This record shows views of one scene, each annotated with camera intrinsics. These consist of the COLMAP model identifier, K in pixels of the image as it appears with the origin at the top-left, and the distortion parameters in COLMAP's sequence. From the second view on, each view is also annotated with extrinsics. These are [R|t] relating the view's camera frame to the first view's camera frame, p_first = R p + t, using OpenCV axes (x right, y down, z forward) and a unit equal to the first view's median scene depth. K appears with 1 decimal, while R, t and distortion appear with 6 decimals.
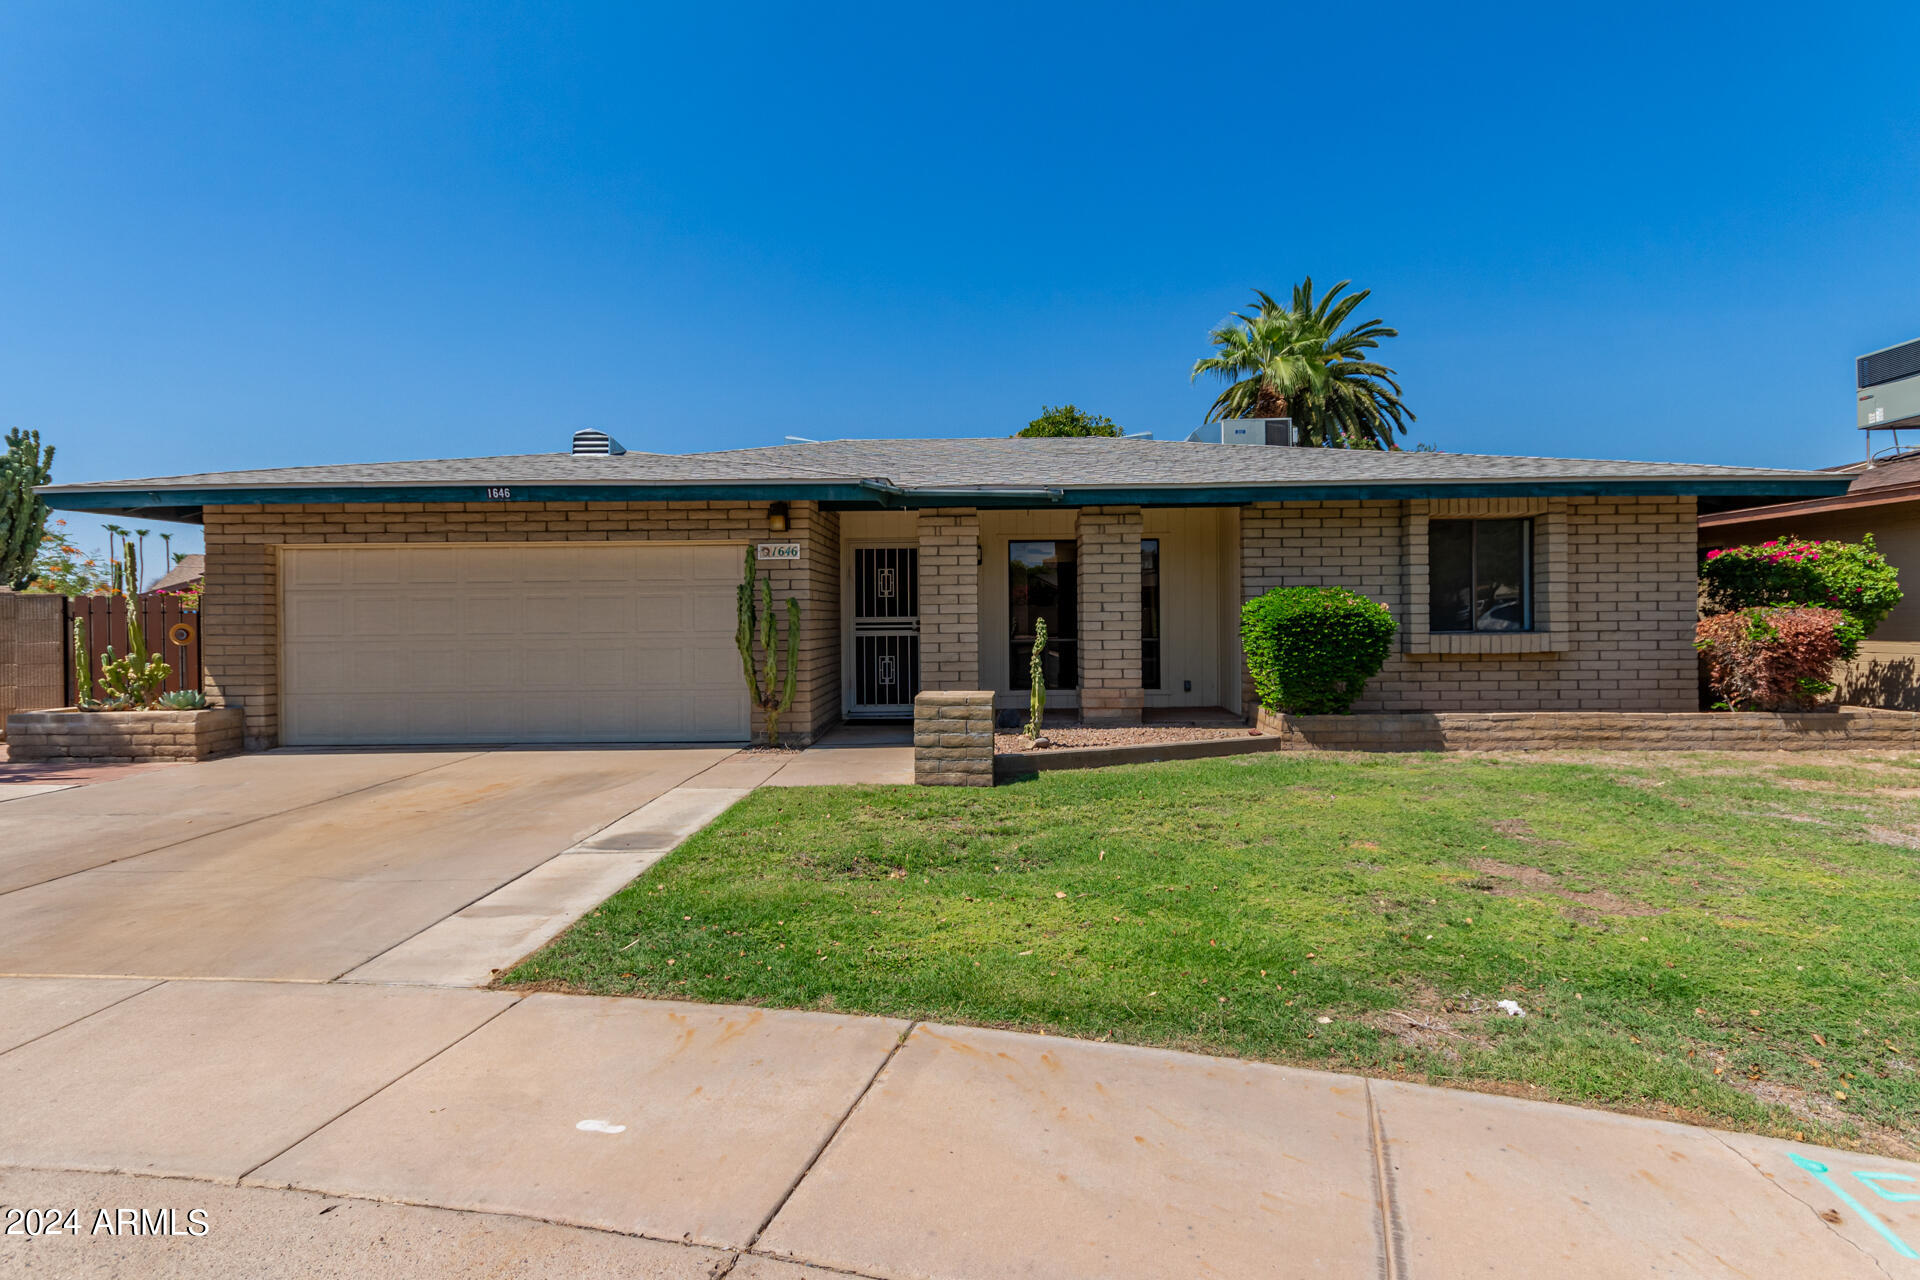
lens RADIAL K [[970.7, 0, 948.2], [0, 970.7, 625.3], [0, 0, 1]] dist [0.008387, -0.000834]
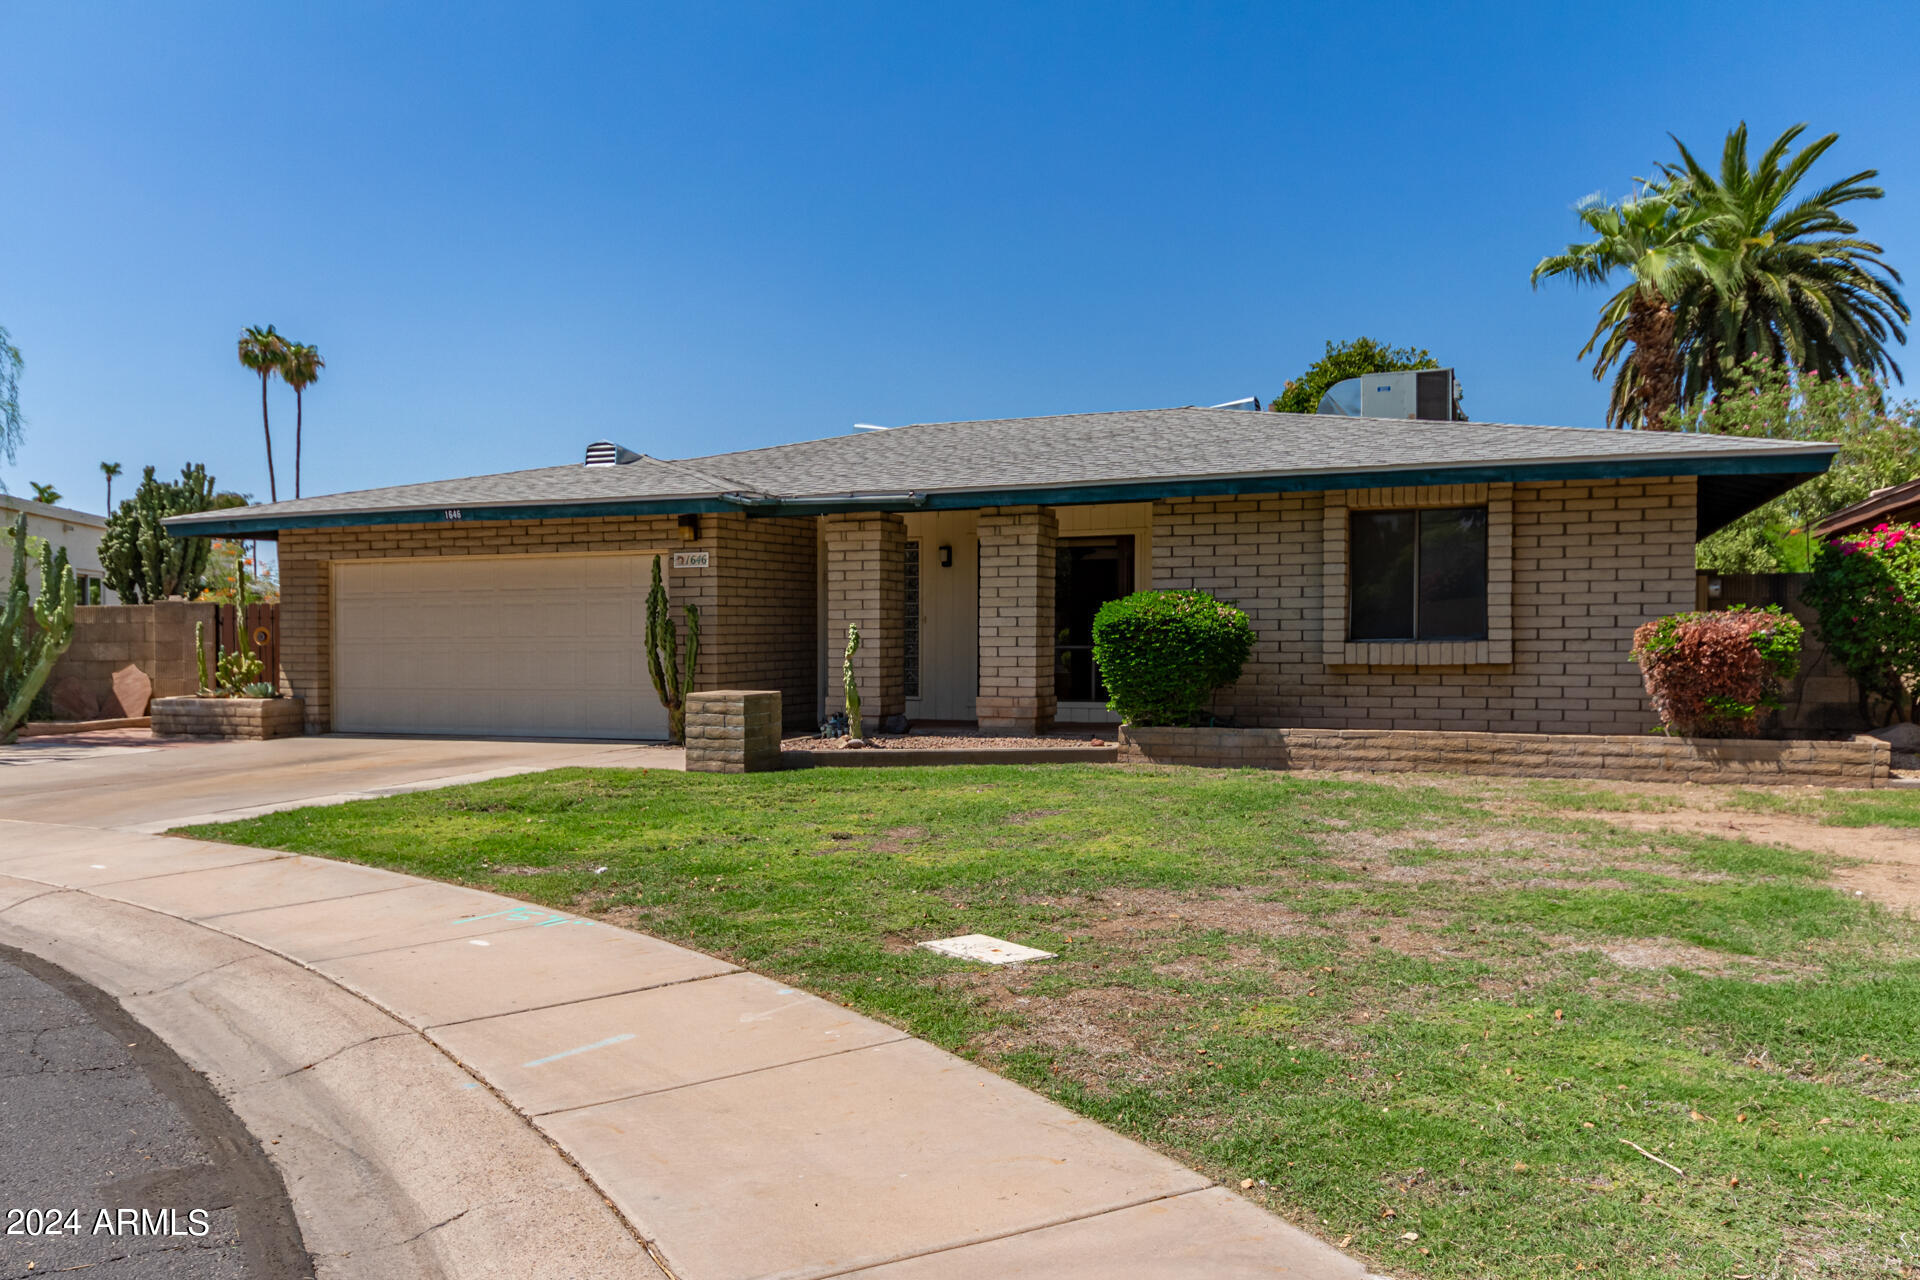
lens RADIAL K [[1366.6, 0, 964.4], [0, 1366.6, 646.5], [0, 0, 1]] dist [0.001181, 0.000370]
pose [[0.938001, 0.006850, -0.346565, 0.606425], [-0.002870, 0.999924, 0.011996, -0.000800], [0.346621, -0.010257, 0.937949, -0.281486]]
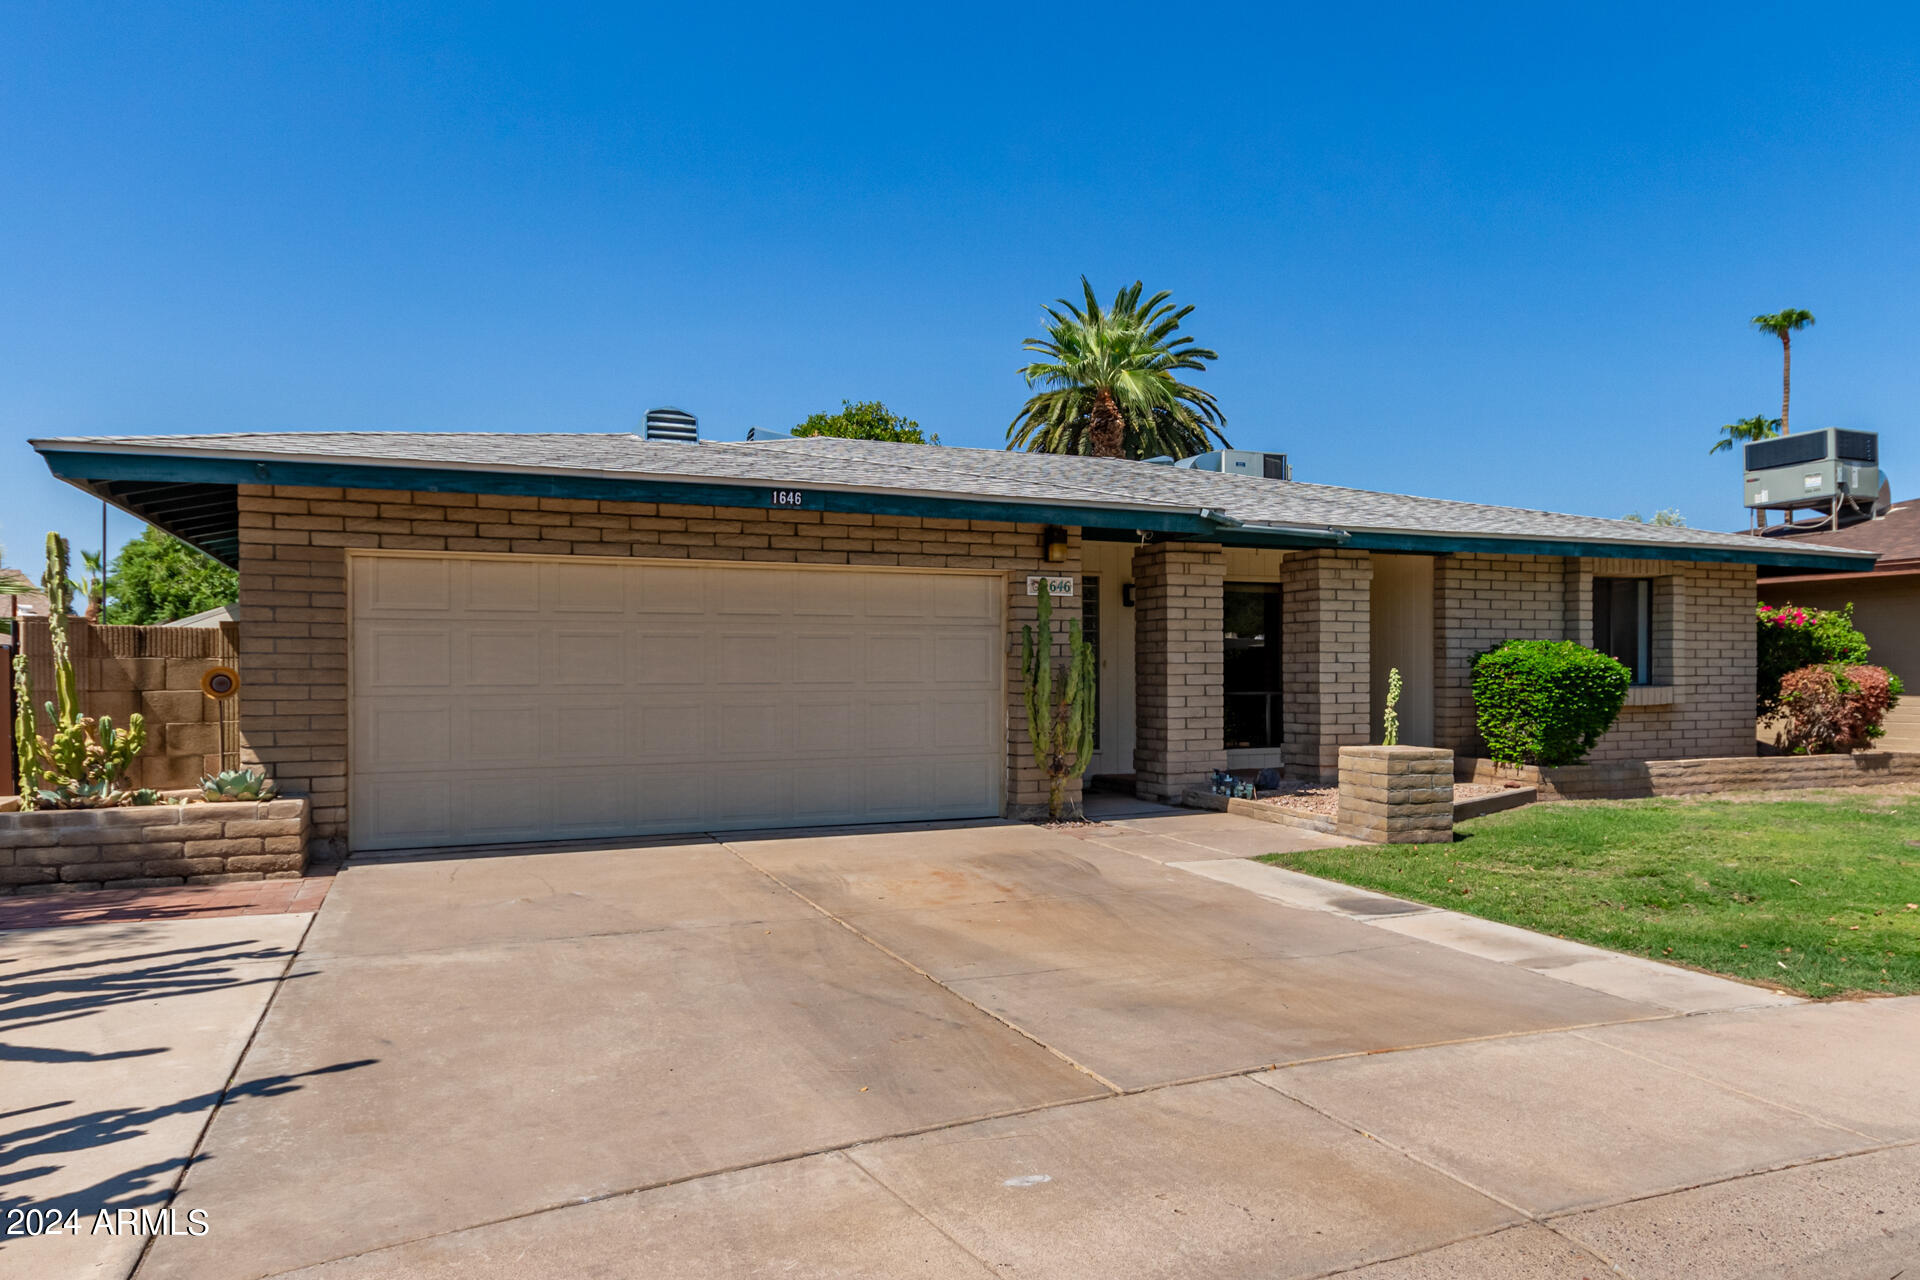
lens RADIAL K [[1274.1, 0, 994.1], [0, 1274.1, 688.0], [0, 0, 1]] dist [0.002356, 0.006228]
pose [[0.909310, 0.001860, 0.416116, -0.660766], [-0.004942, 0.999968, 0.006329, 0.004536], [-0.416090, -0.007811, 0.909290, 0.026502]]
